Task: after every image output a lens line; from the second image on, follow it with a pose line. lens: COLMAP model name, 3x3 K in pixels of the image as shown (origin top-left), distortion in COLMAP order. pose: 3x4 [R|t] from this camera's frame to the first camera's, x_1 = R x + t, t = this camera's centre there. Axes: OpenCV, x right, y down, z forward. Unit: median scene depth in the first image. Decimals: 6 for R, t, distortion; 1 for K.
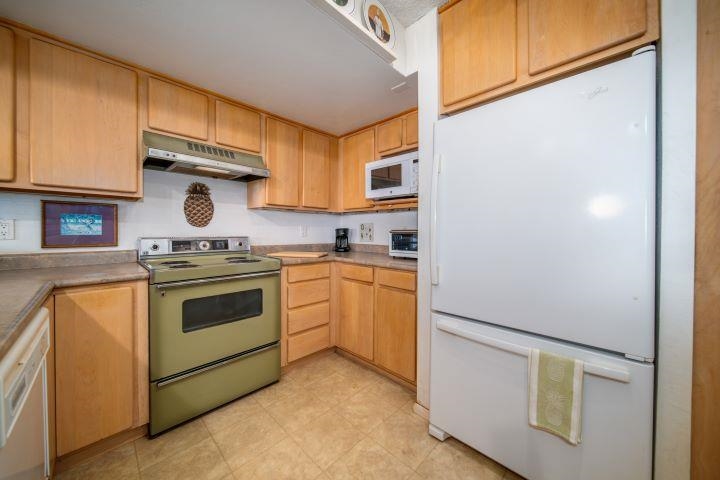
lens RADIAL K [[252.8, 0, 368.7], [0, 252.8, 233.3], [0, 0, 1]] dist [-0.000526, -0.000011]
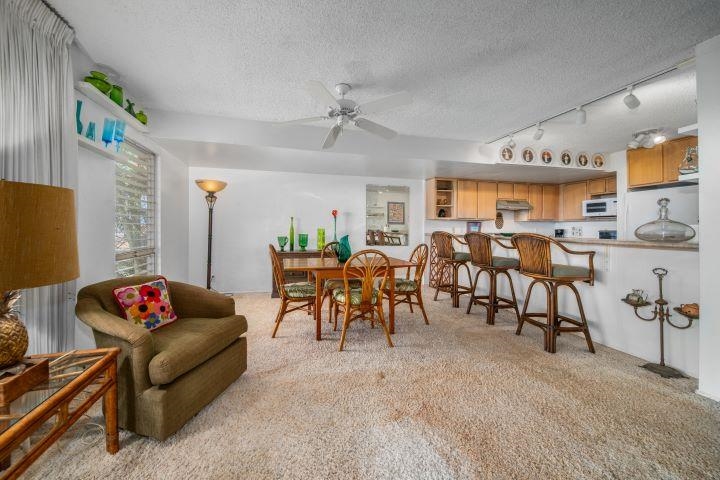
lens RADIAL K [[259.9, 0, 337.8], [0, 259.9, 229.6], [0, 0, 1]] dist [0.000478, -0.000114]
pose [[0.818269, 0.001947, -0.574832, -0.534385], [-0.008860, 0.999918, -0.009226, 0.025495], [0.574767, 0.012643, 0.818220, -2.456625]]
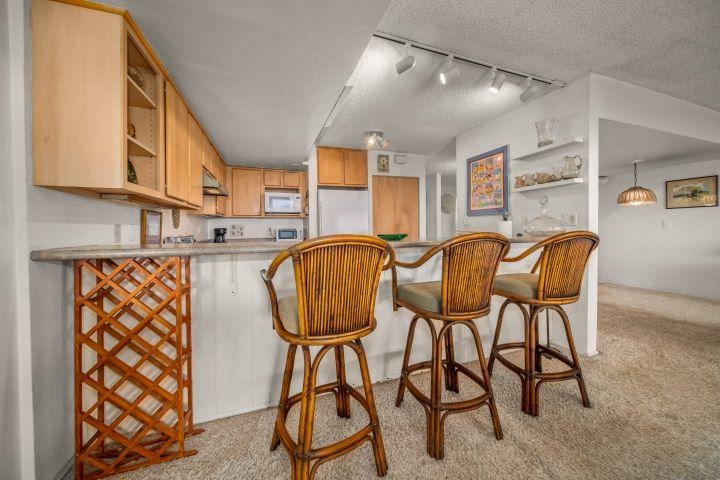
lens RADIAL K [[258.4, 0, 351.4], [0, 258.4, 227.8], [0, 0, 1]] dist [0.000649, 0.000062]
pose [[0.473724, -0.010871, 0.880606, -1.557931], [0.023300, 0.999729, -0.000193, -0.007201], [-0.880365, 0.020609, 0.473849, -0.473656]]
